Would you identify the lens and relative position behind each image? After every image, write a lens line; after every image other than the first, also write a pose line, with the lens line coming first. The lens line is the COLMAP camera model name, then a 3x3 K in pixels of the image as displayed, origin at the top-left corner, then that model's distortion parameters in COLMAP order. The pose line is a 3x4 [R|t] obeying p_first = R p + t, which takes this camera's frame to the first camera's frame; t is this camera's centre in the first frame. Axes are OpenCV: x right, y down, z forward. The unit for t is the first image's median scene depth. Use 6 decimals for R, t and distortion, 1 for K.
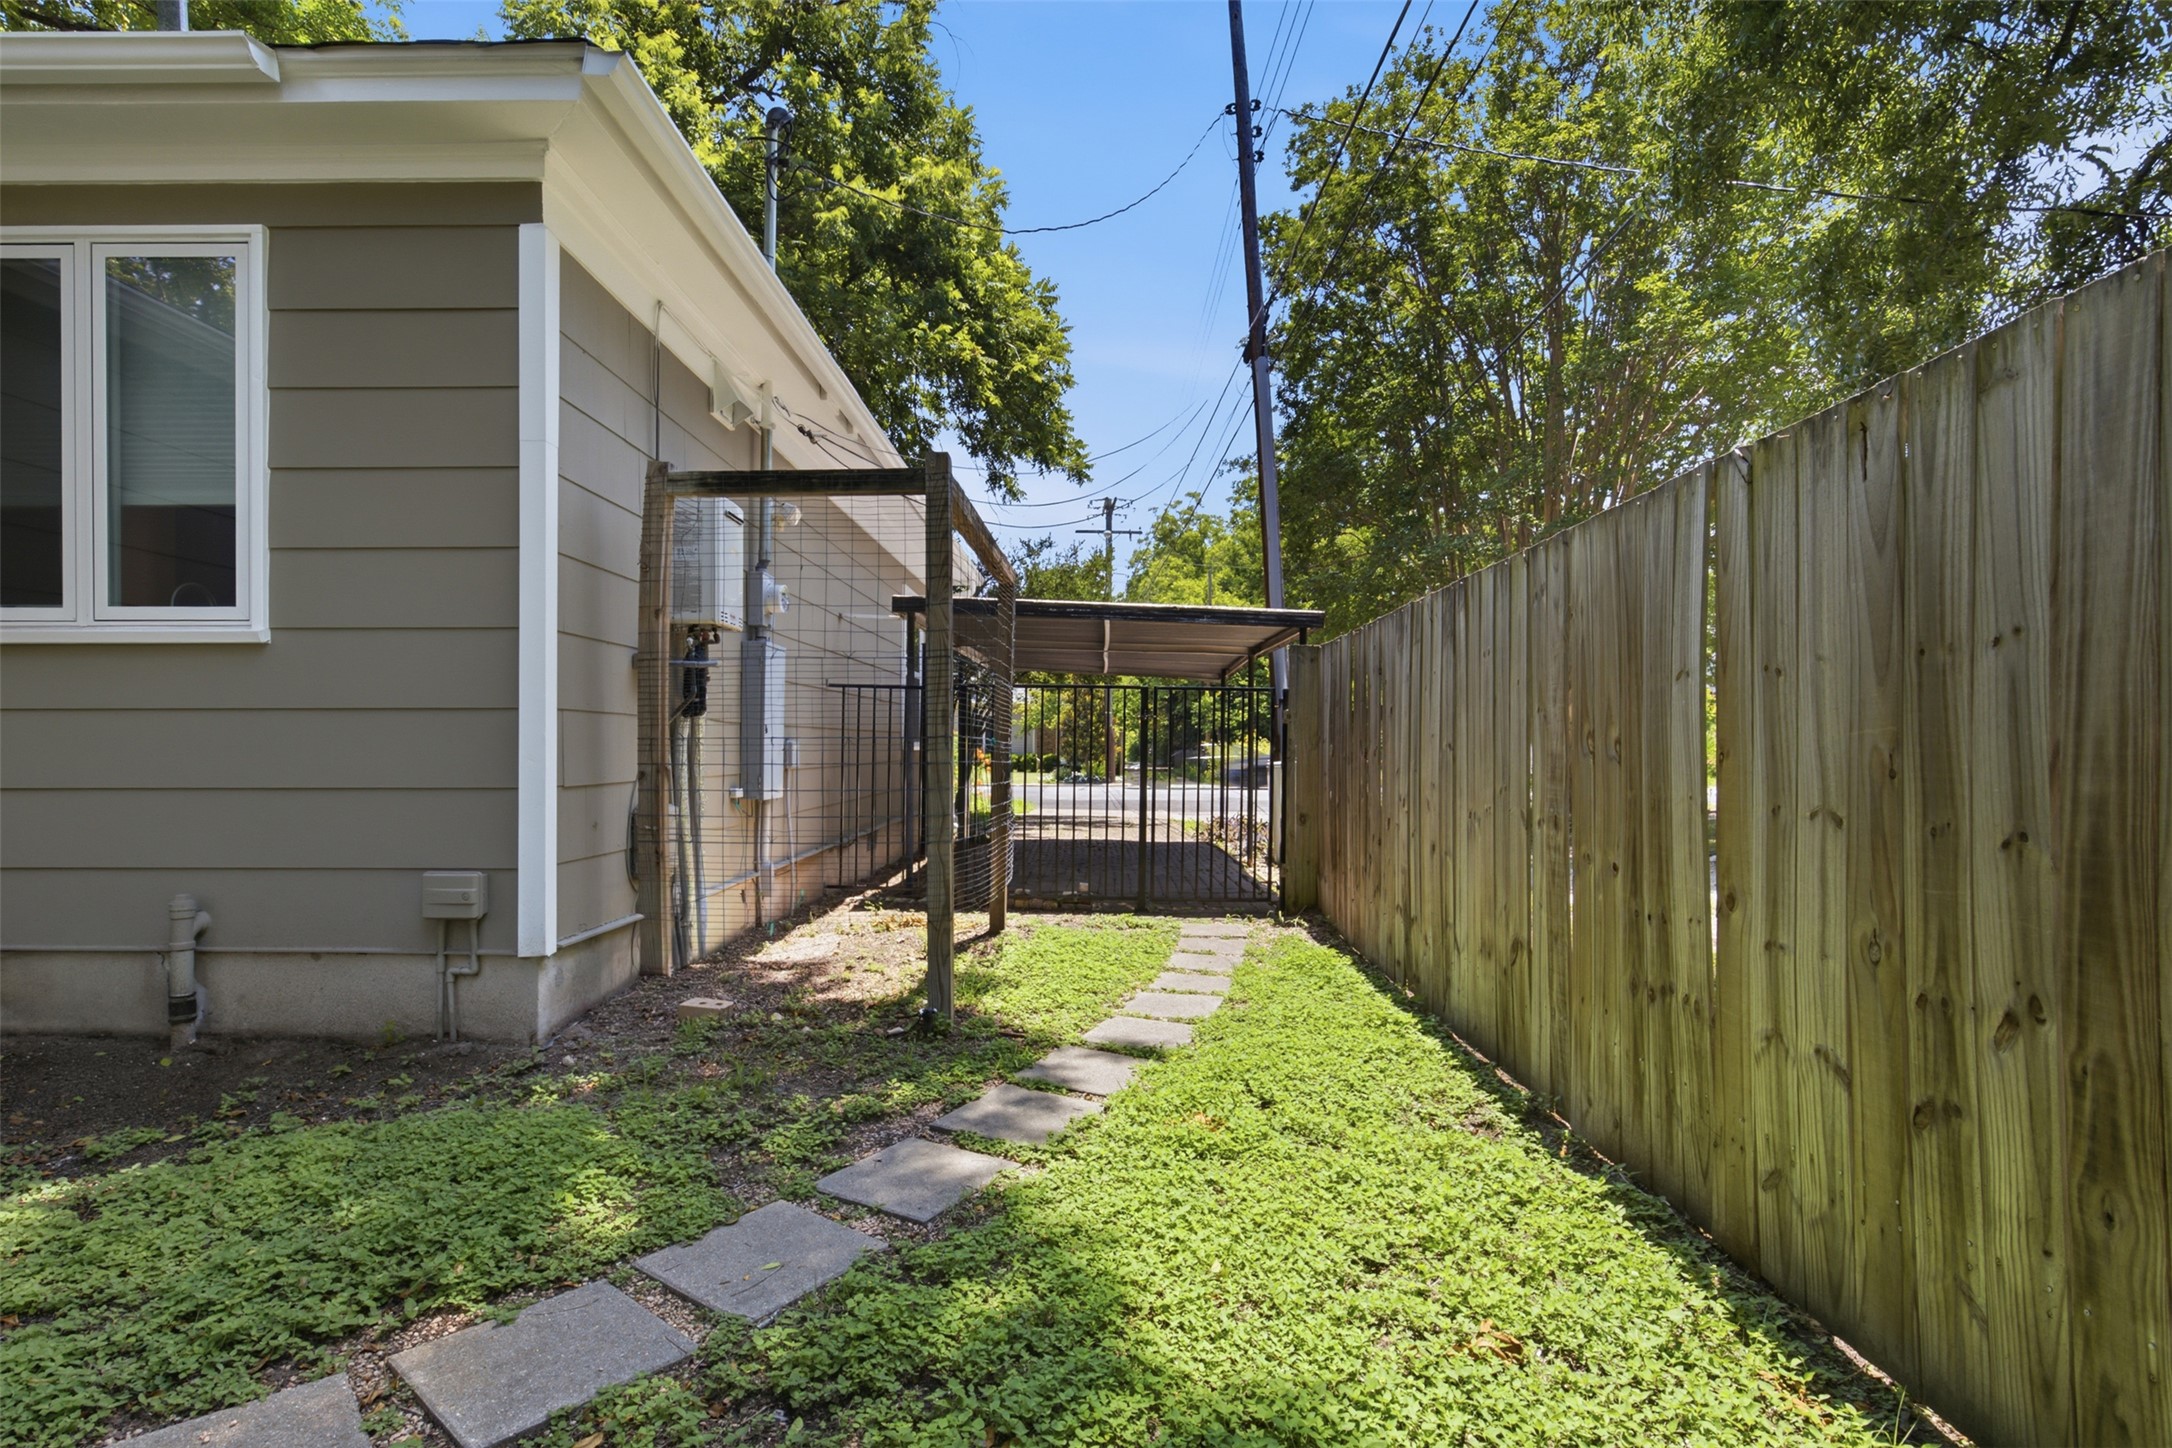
lens RADIAL K [[1012.8, 0, 1077.5], [0, 1012.8, 732.6], [0, 0, 1]] dist [0.000899, 0.000261]
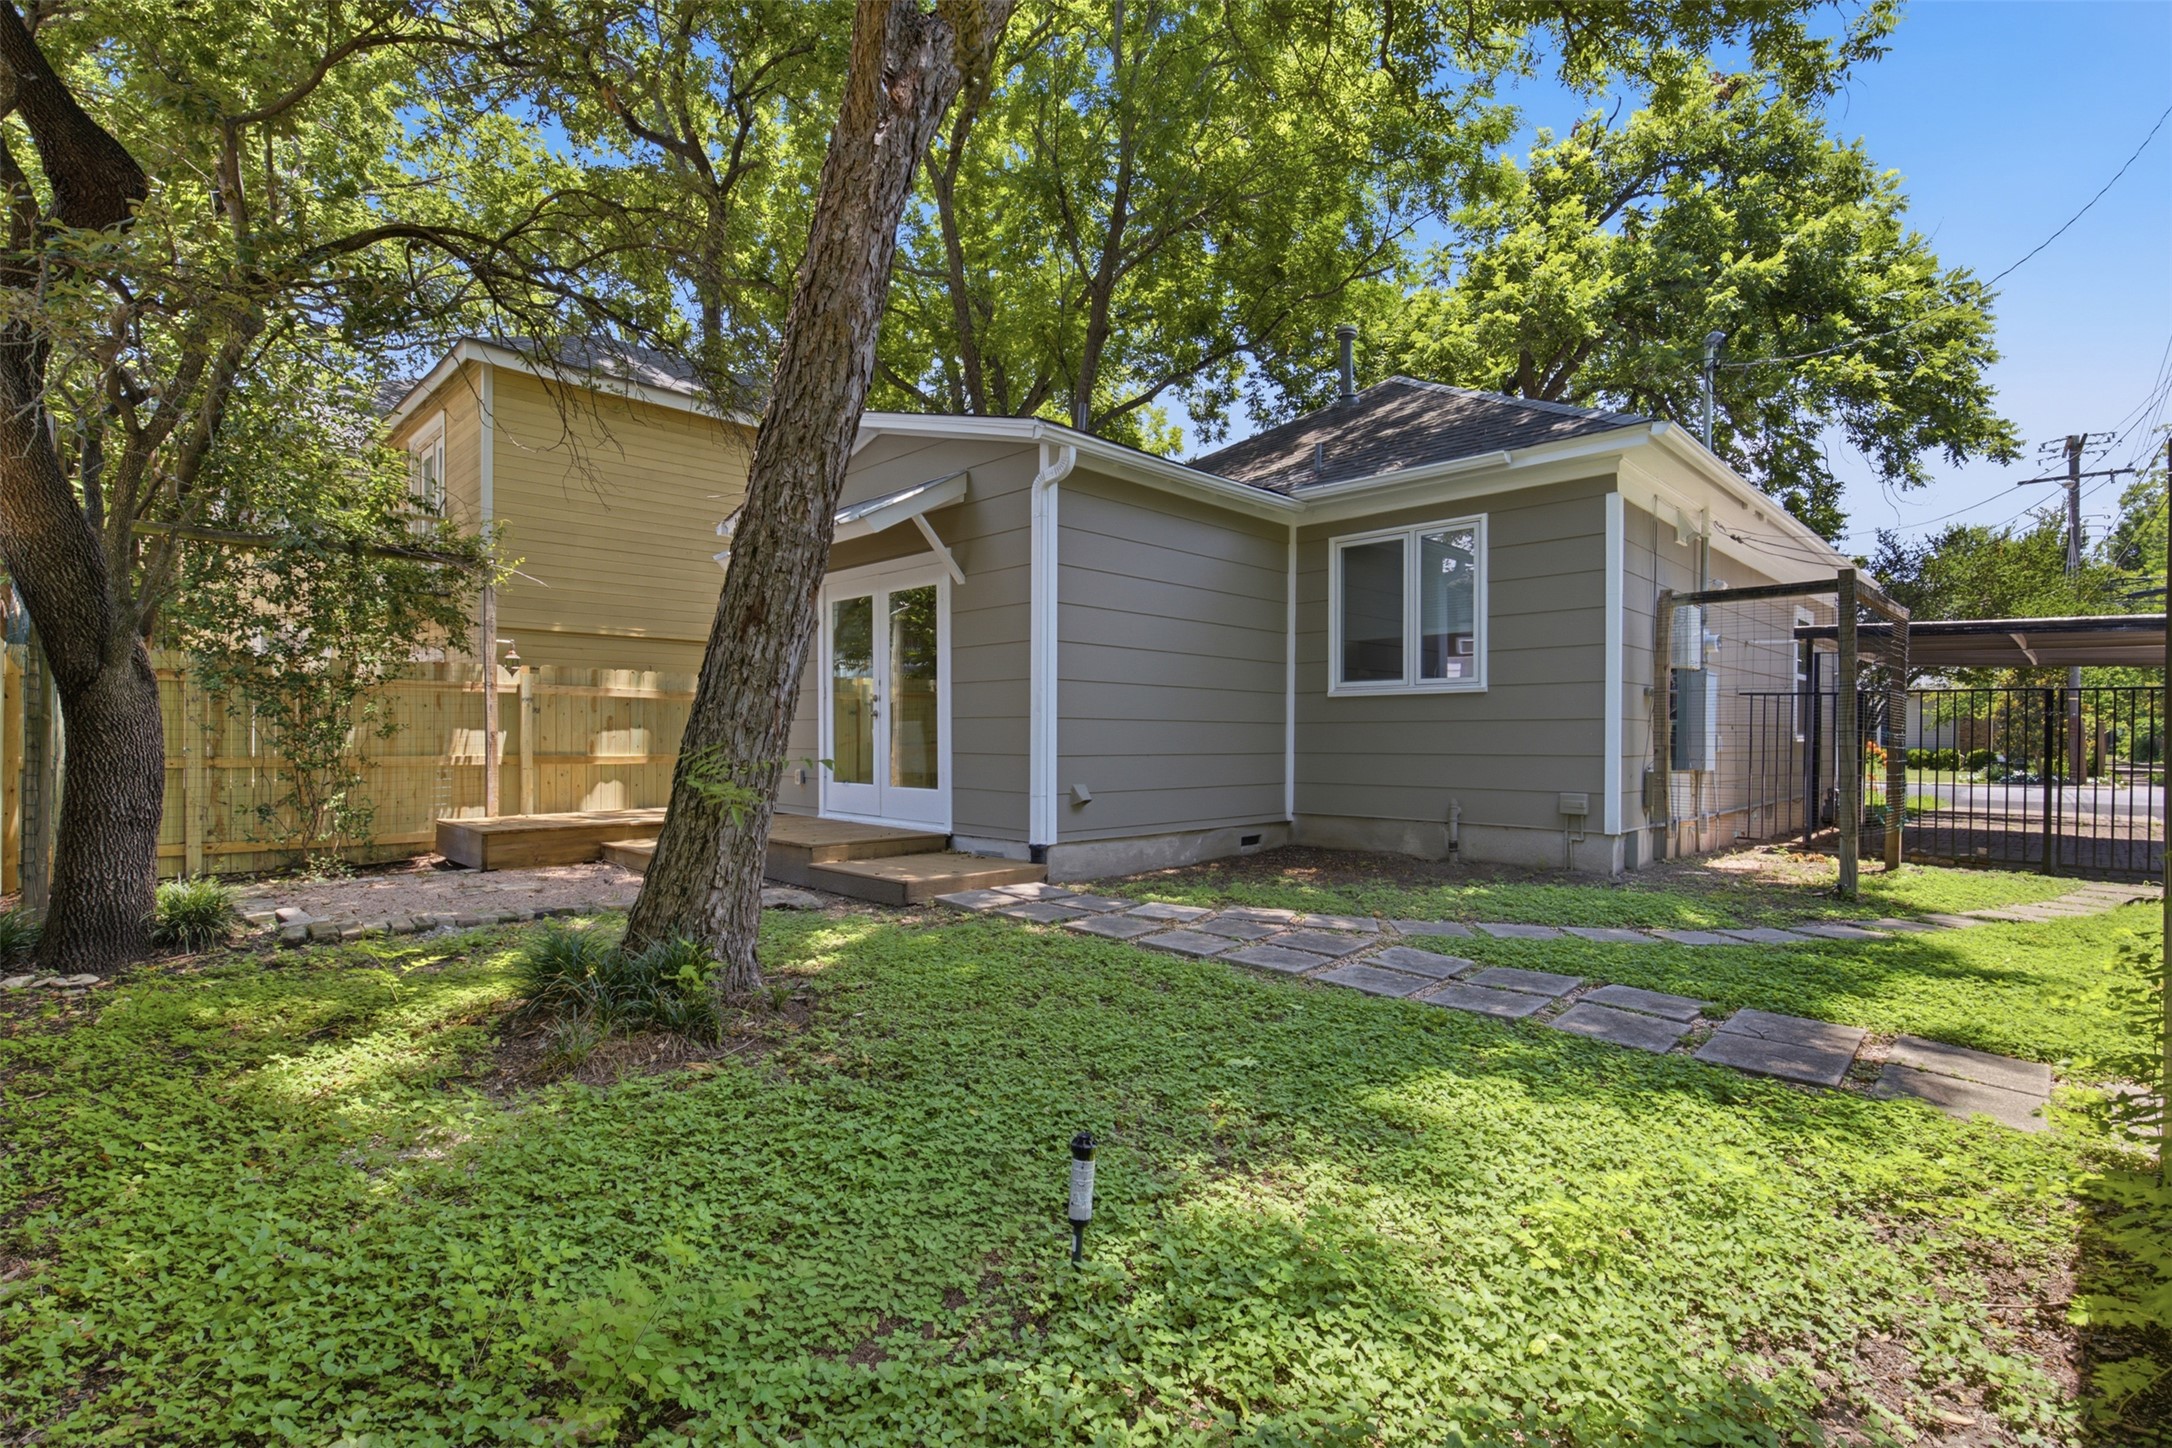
lens RADIAL K [[1012.8, 0, 1077.5], [0, 1012.8, 732.6], [0, 0, 1]] dist [0.000899, 0.000261]
pose [[0.724306, -0.001914, -0.689476, 0.033517], [0.005923, 0.999977, 0.003446, -0.002349], [0.689454, -0.006580, 0.724300, -0.374432]]
